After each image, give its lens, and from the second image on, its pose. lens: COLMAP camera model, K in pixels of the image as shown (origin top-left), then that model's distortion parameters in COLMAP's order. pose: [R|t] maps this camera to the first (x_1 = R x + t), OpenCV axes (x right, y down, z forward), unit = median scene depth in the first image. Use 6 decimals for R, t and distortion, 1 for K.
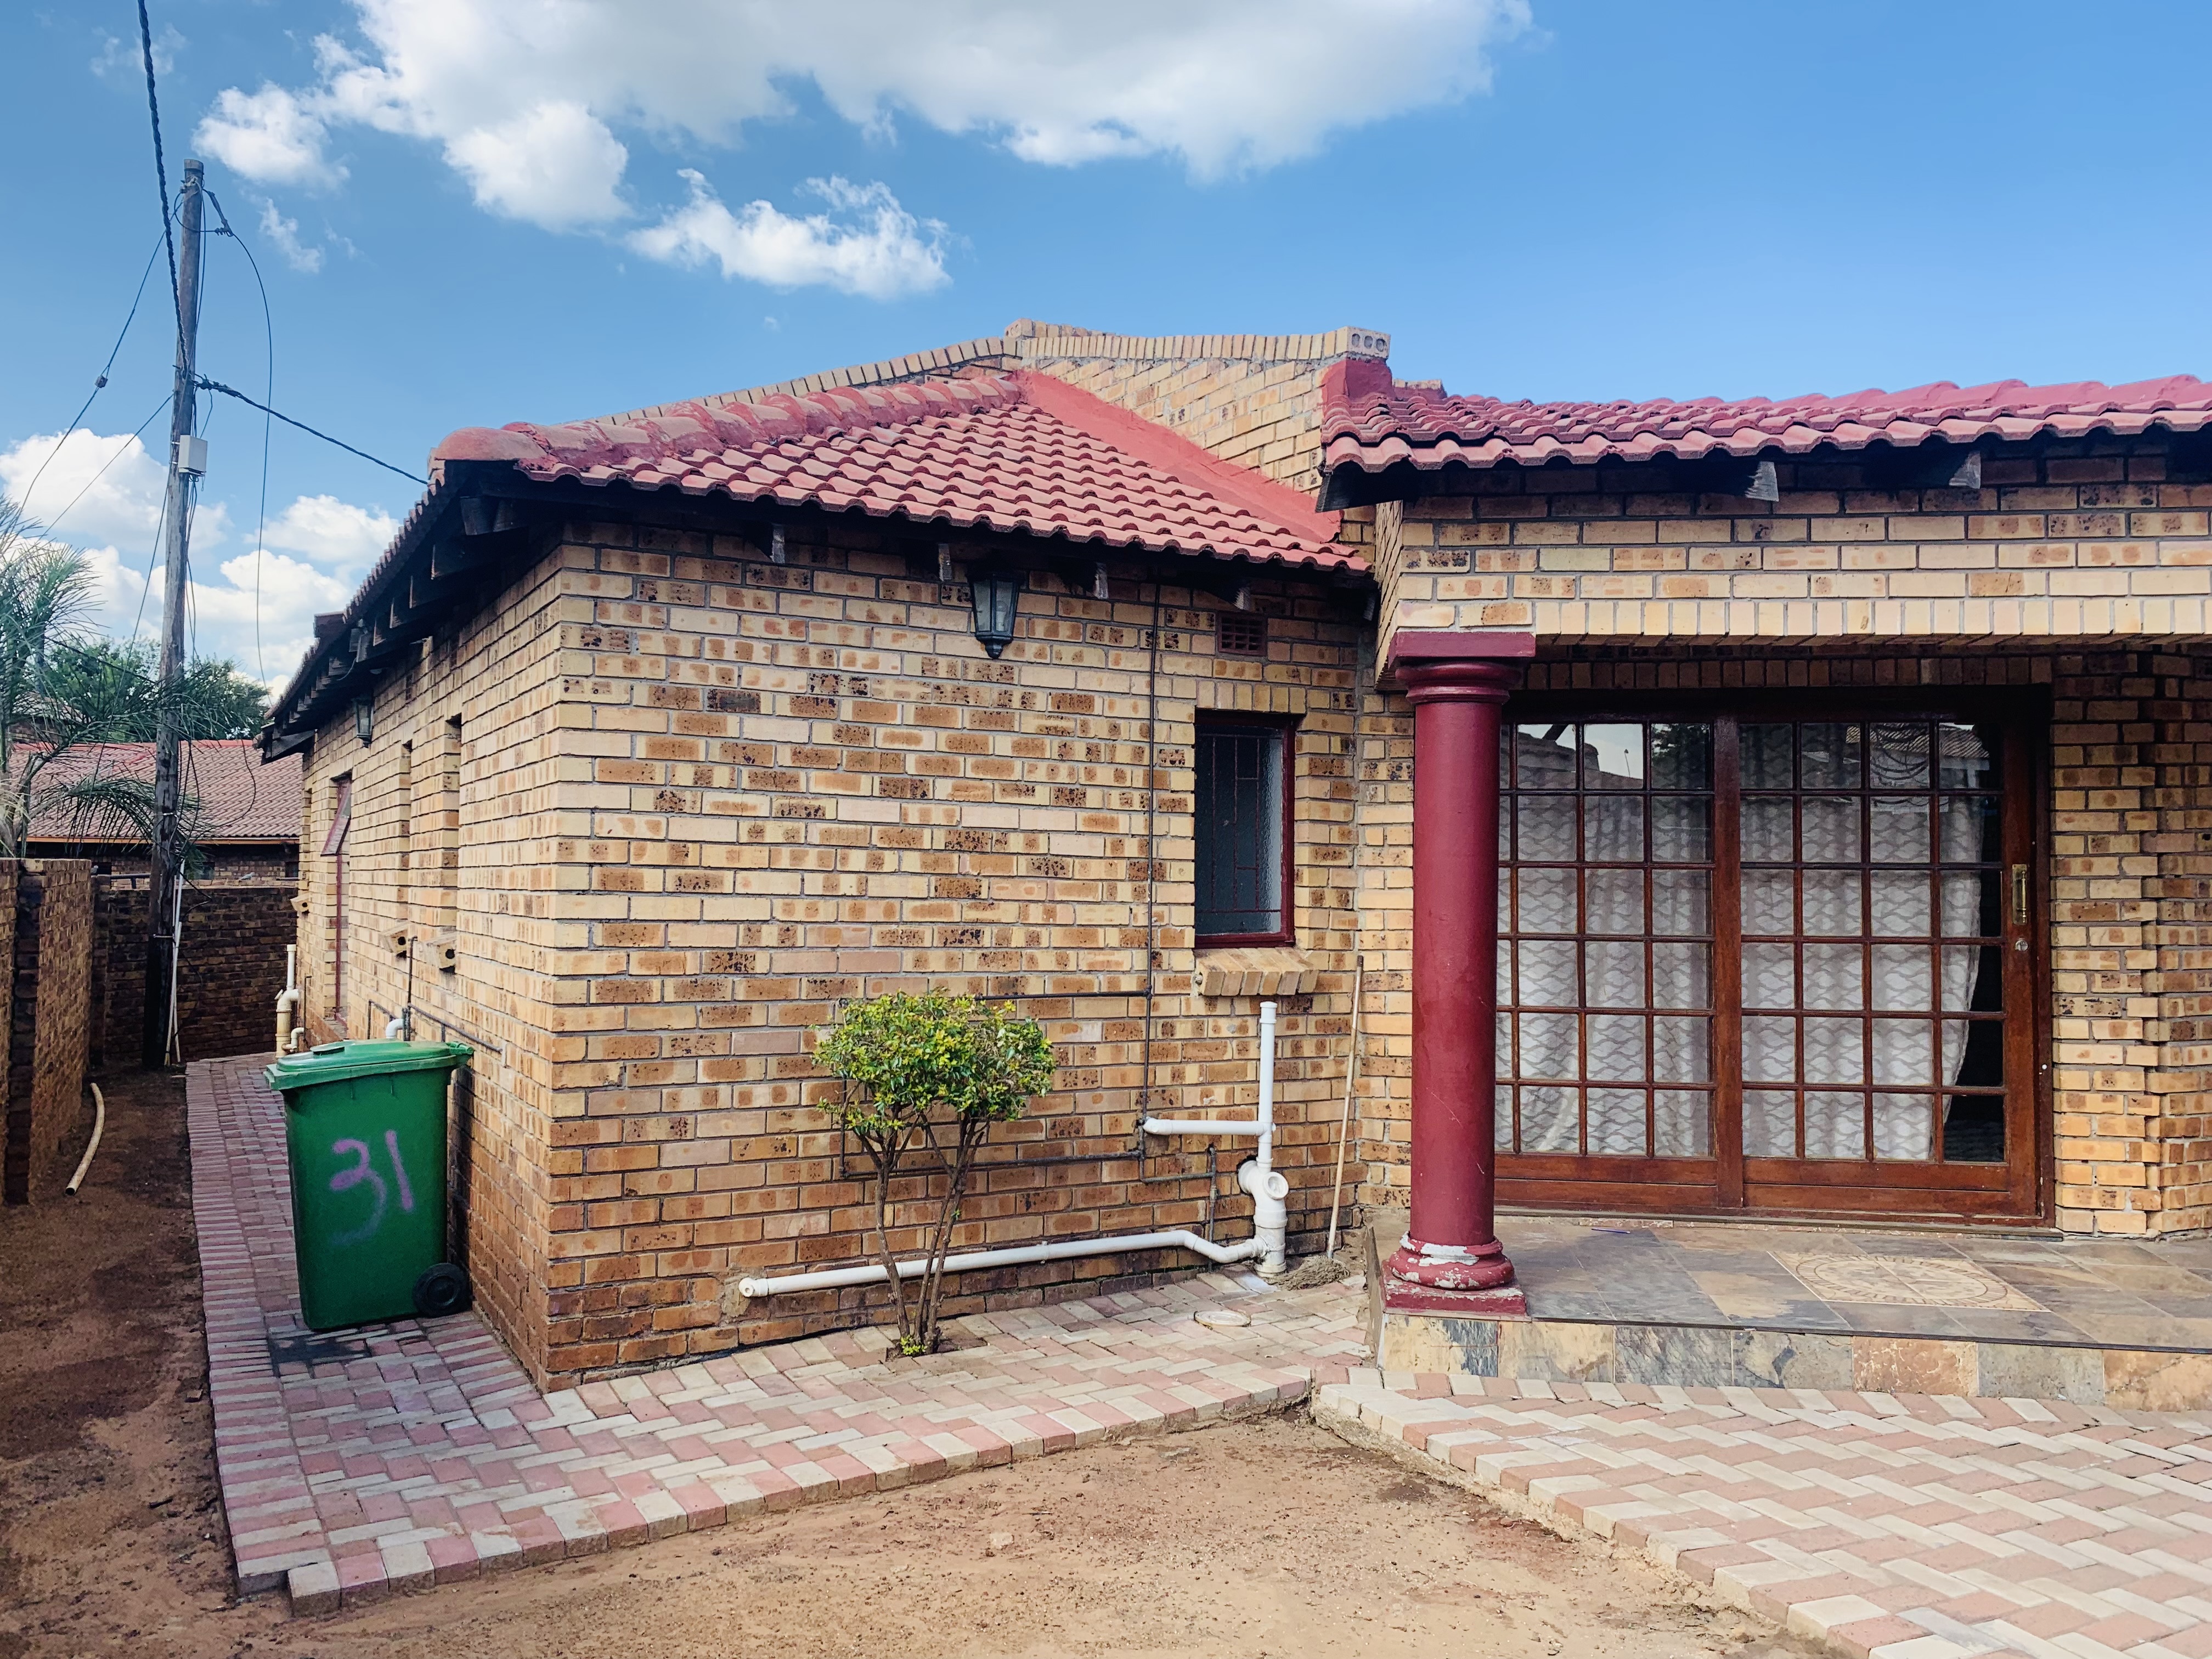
lens RADIAL K [[1700.0, 0, 1096.2], [0, 1700.0, 809.8], [0, 0, 1]] dist [0.039134, -0.047528]
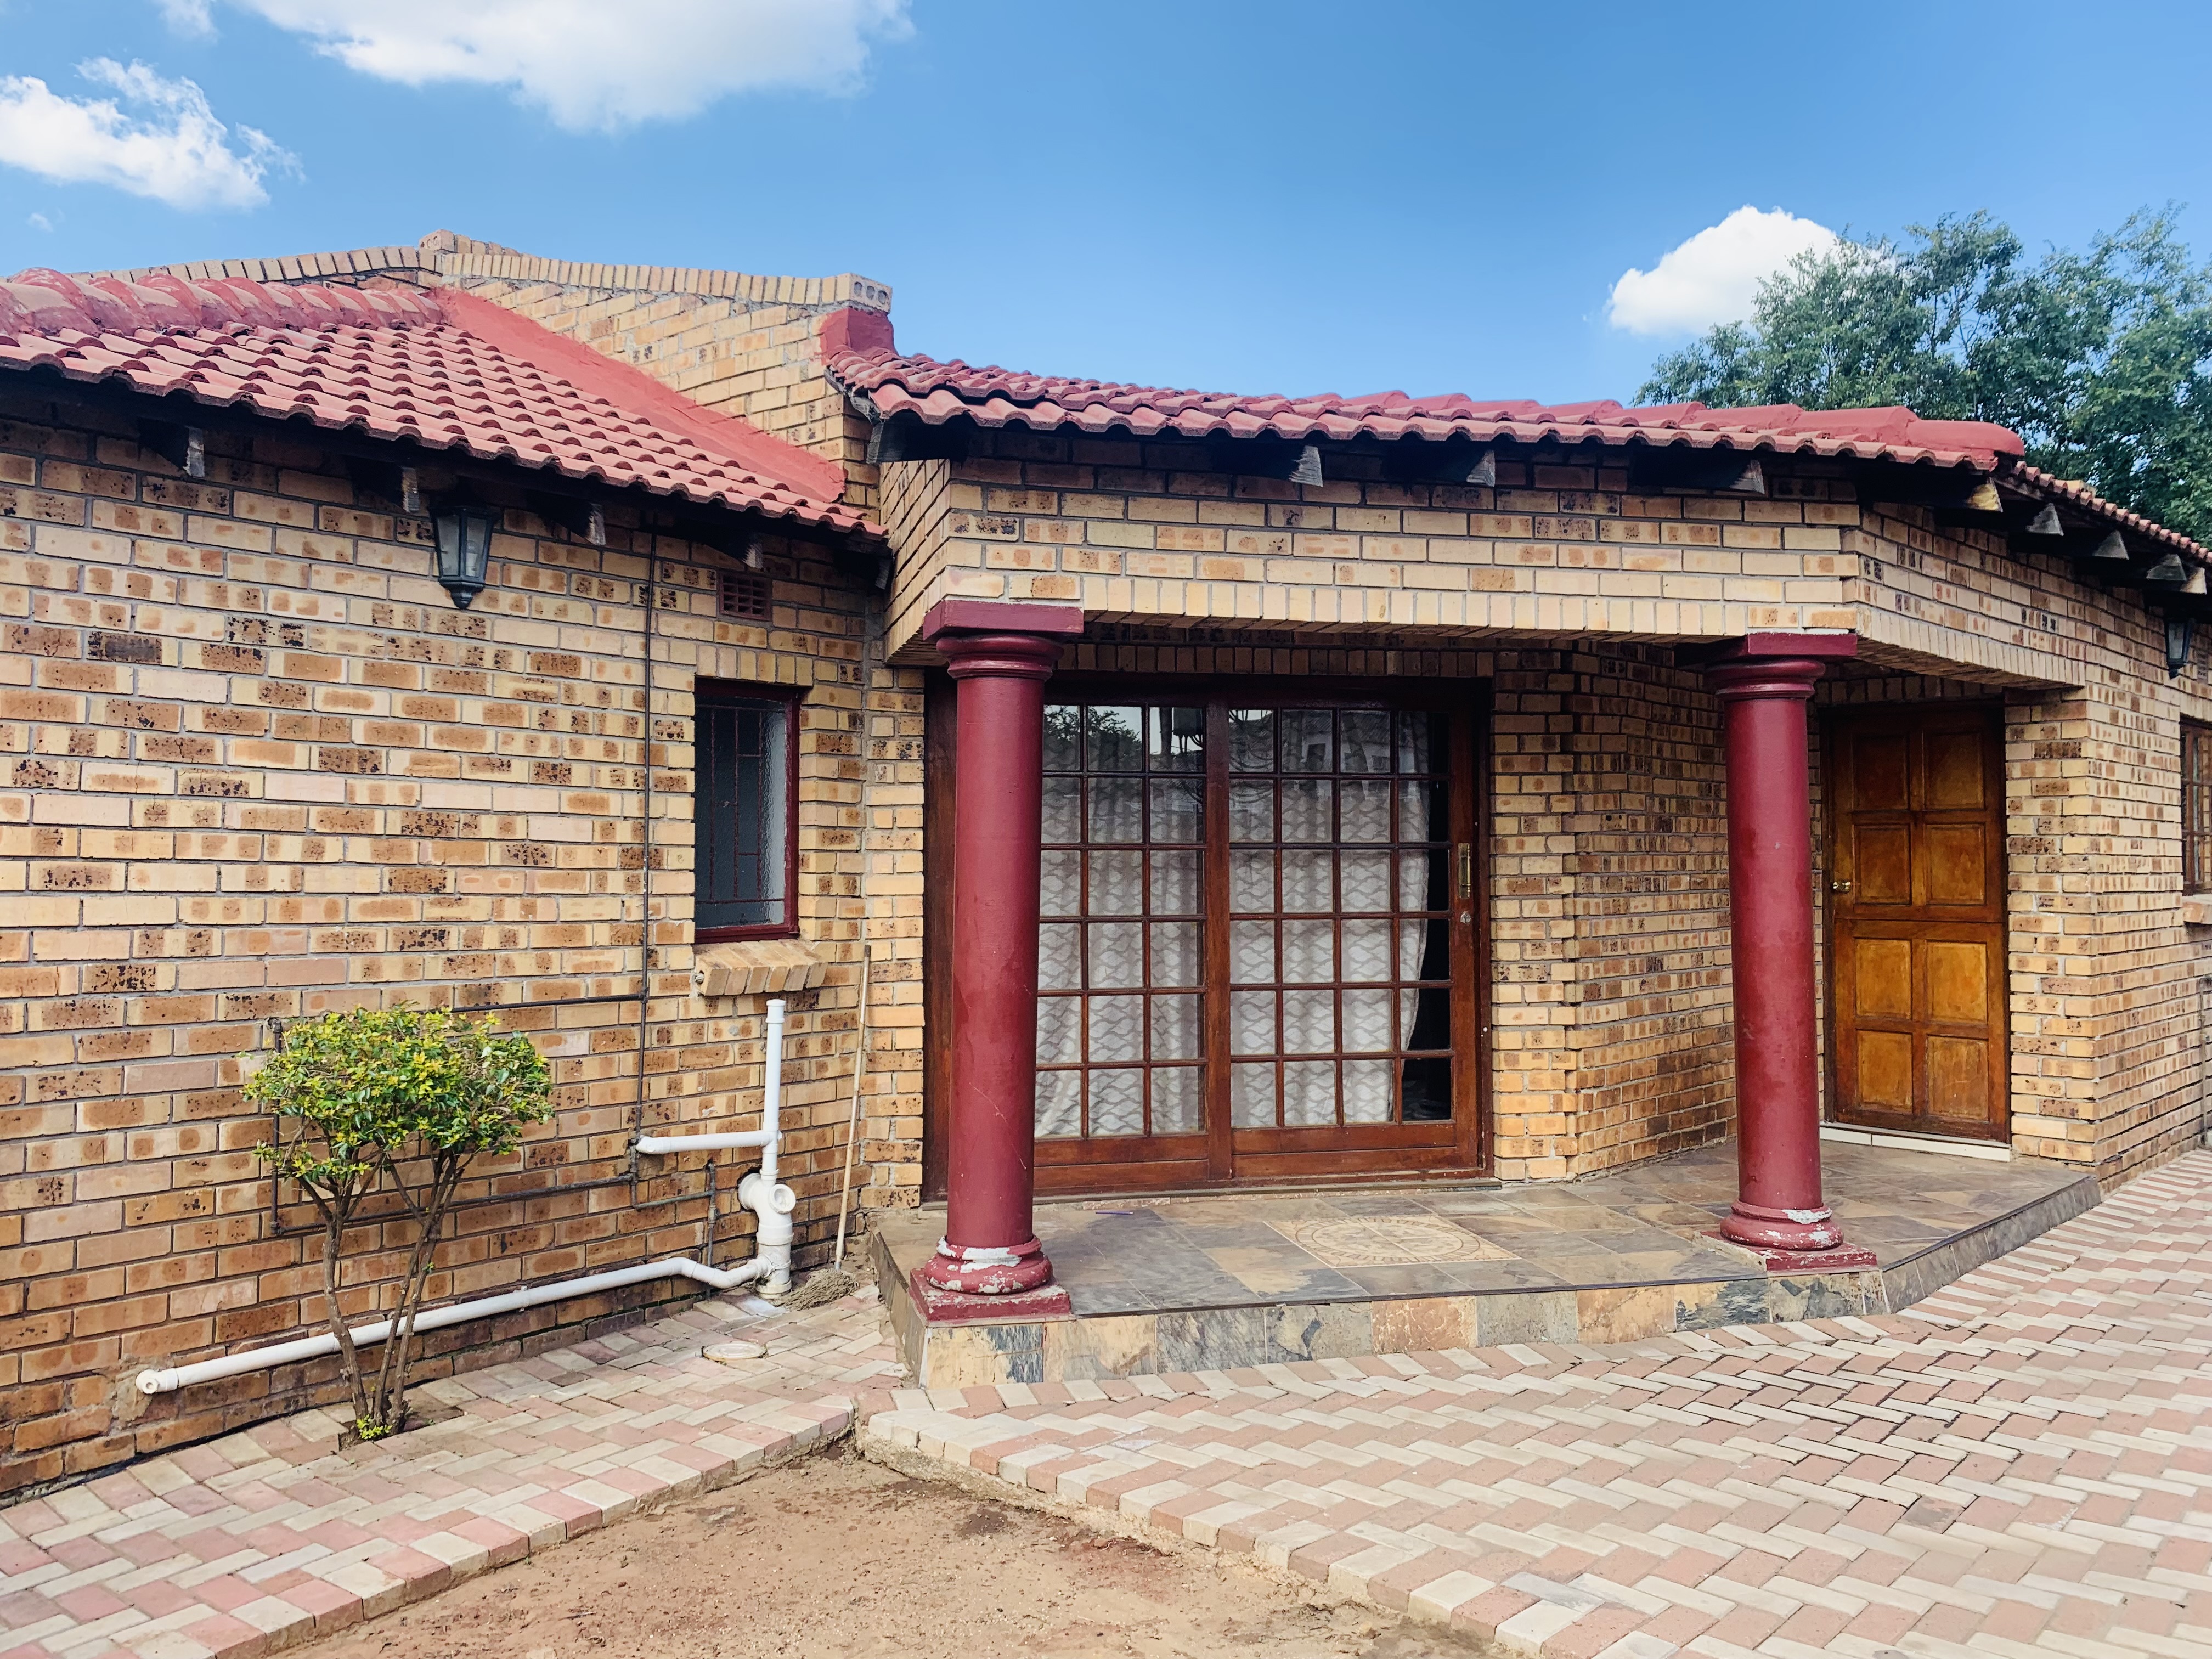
lens RADIAL K [[1700.0, 0, 1090.2], [0, 1700.0, 810.9], [0, 0, 1]] dist [0.039134, -0.047528]
pose [[0.933806, 0.000808, 0.357780, -0.071065], [-0.004562, 0.999943, 0.009649, 0.001987], [-0.357752, -0.010643, 0.933756, 0.084970]]
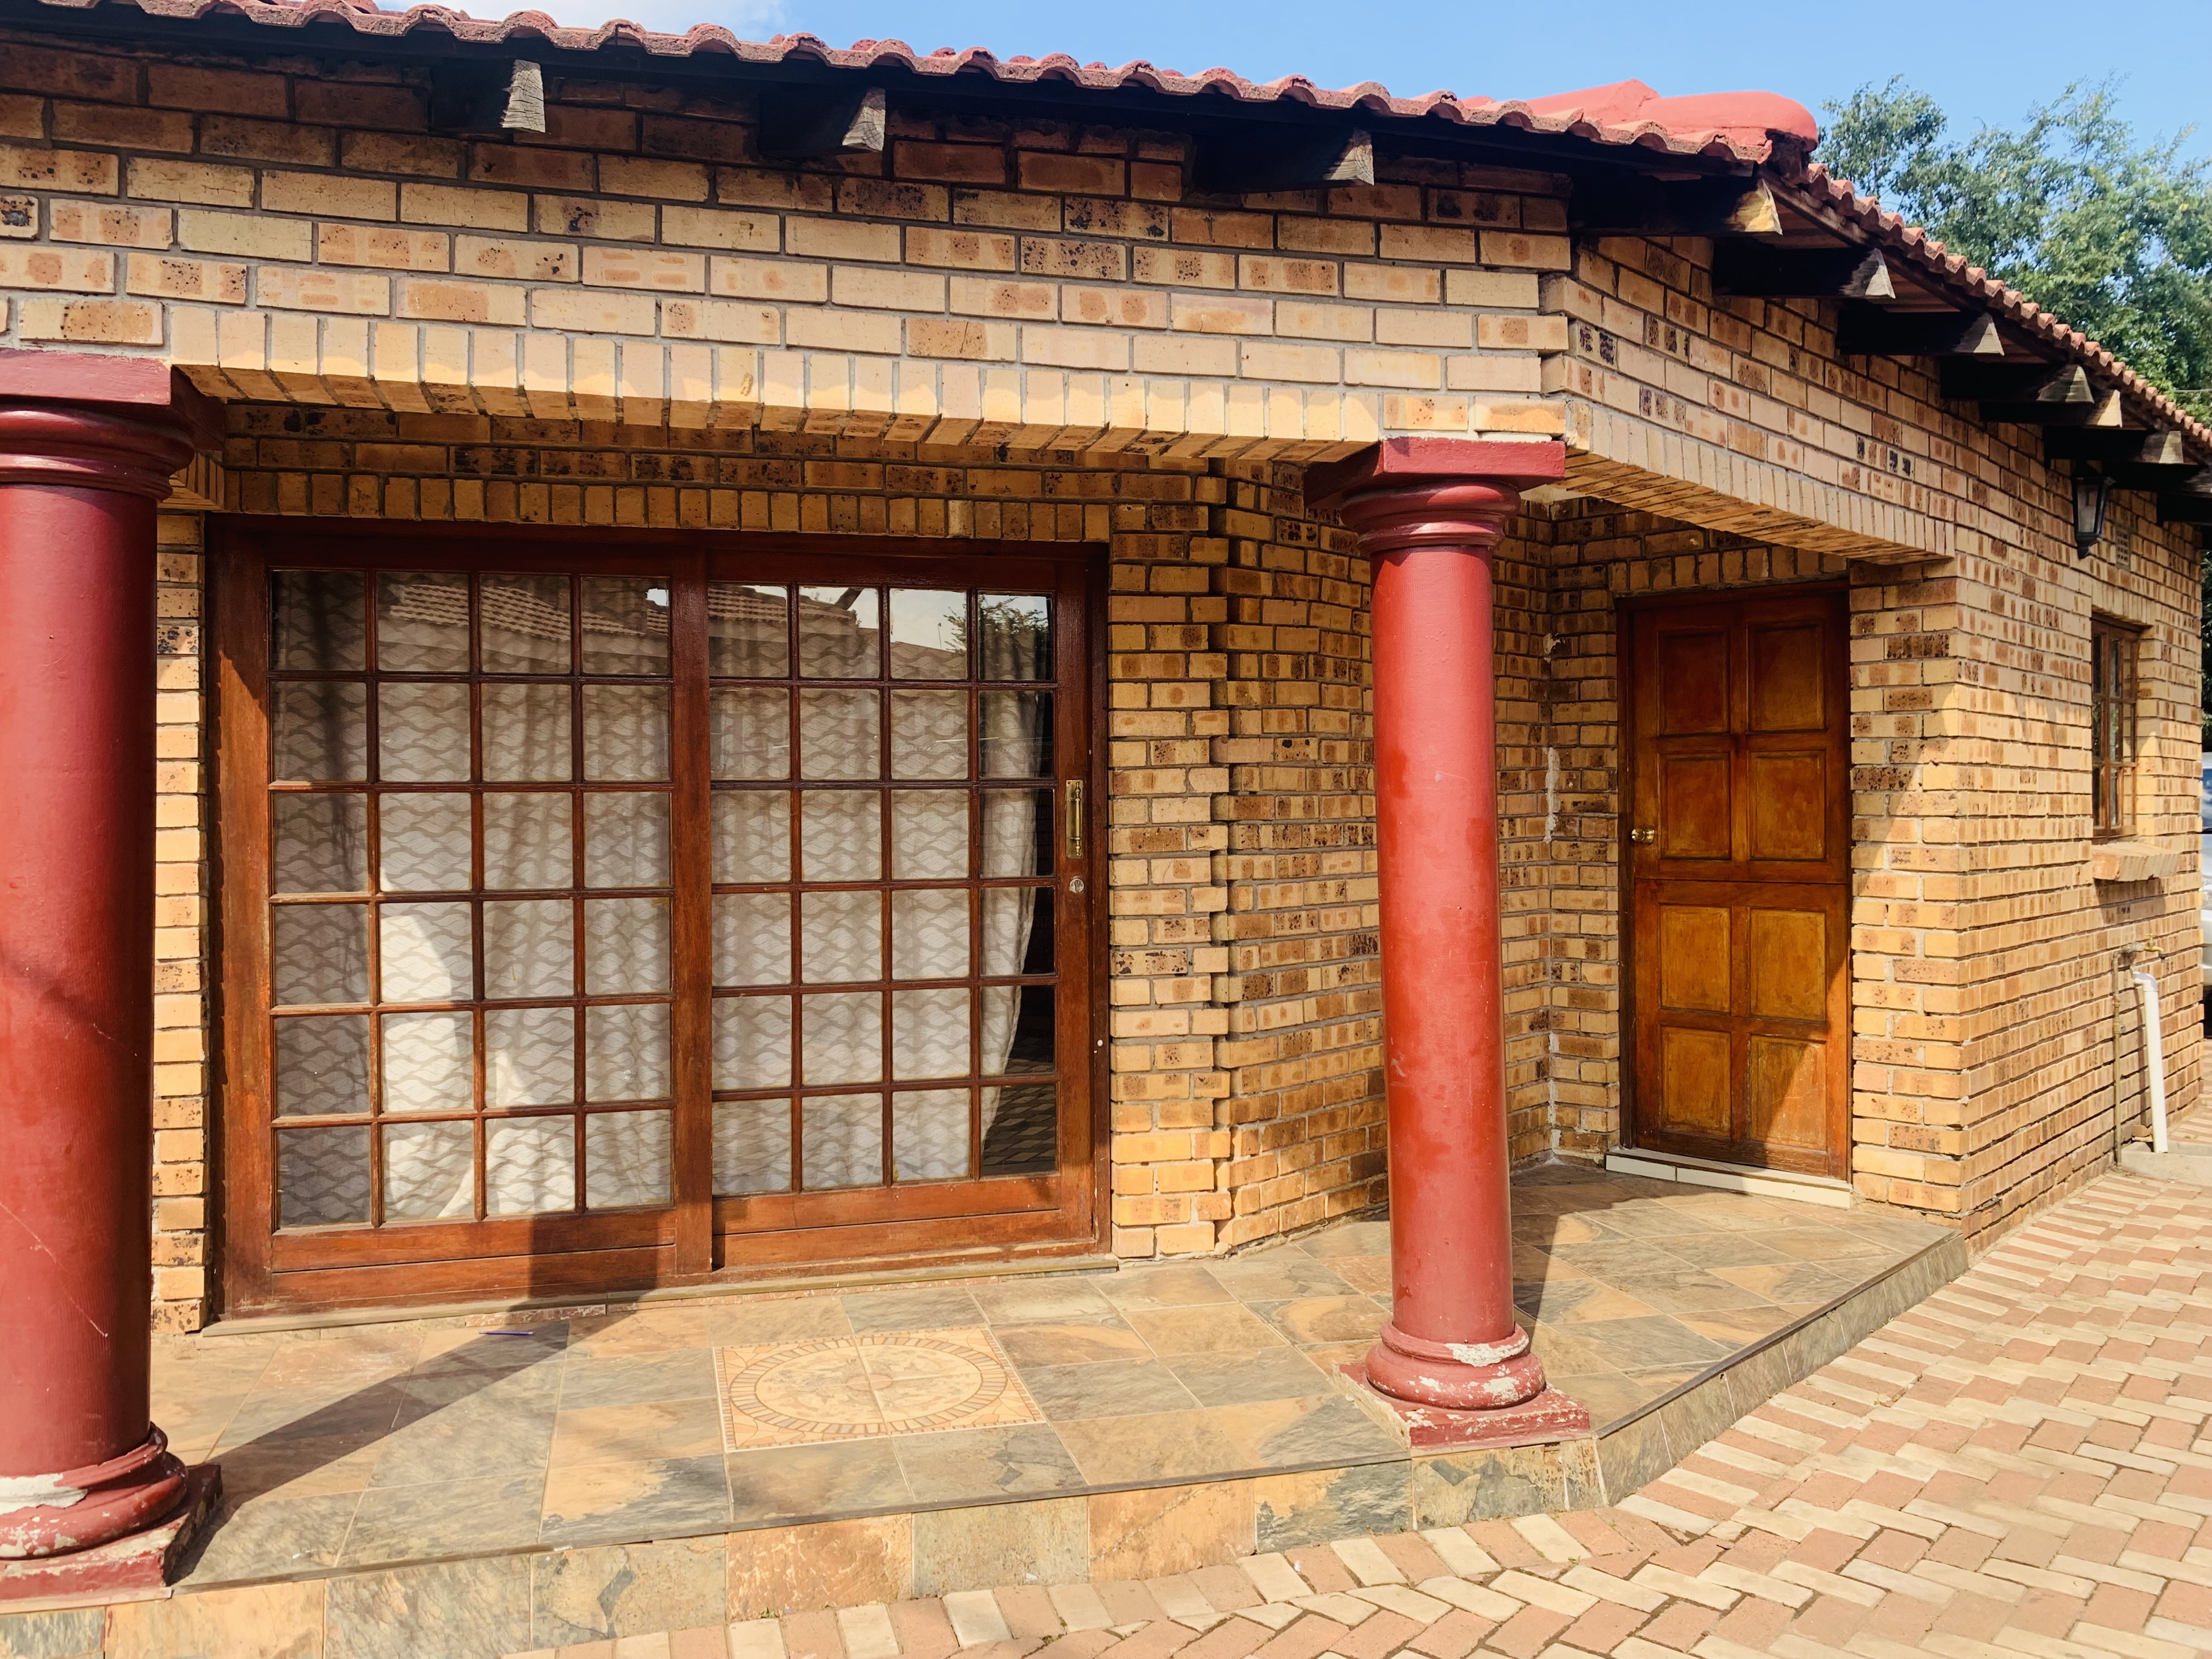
lens RADIAL K [[1700.0, 0, 1088.7], [0, 1700.0, 809.0], [0, 0, 1]] dist [0.039134, -0.047528]
pose [[0.925374, -0.014844, 0.378764, 0.276673], [0.000154, 0.999248, 0.038785, 0.016510], [-0.379054, -0.035832, 0.924680, 0.319951]]
